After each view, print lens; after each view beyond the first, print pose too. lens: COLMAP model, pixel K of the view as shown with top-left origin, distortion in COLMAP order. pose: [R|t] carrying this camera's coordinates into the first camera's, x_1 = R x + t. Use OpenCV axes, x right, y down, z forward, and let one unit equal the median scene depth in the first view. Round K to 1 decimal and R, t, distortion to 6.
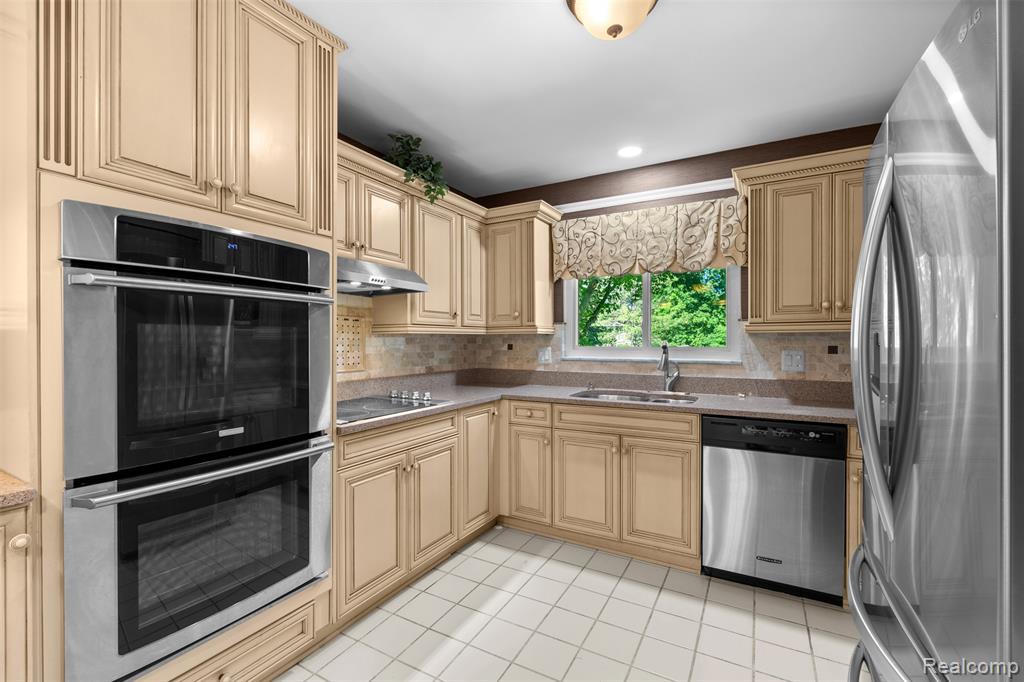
lens RADIAL K [[444.0, 0, 514.7], [0, 444.0, 347.1], [0, 0, 1]] dist [-0.000897, -0.000116]
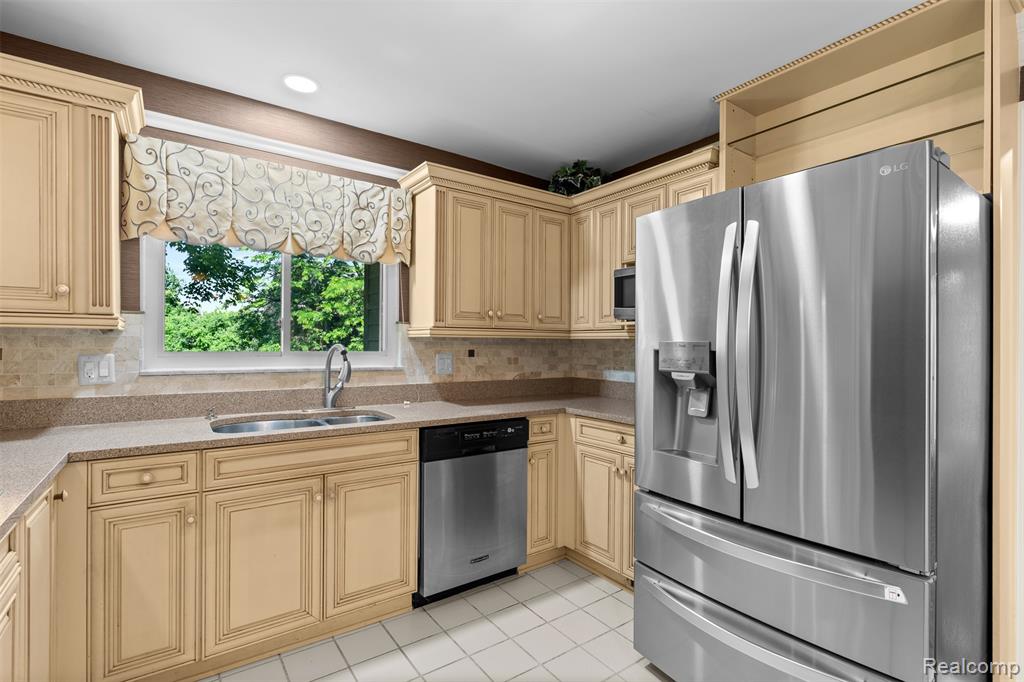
lens RADIAL K [[480.4, 0, 512.6], [0, 480.4, 347.2], [0, 0, 1]] dist [-0.002112, 0.000067]
pose [[0.427732, -0.000703, 0.903905, -0.306135], [0.003259, 0.999994, -0.000764, -0.007284], [-0.903900, 0.003272, 0.427732, 0.351779]]
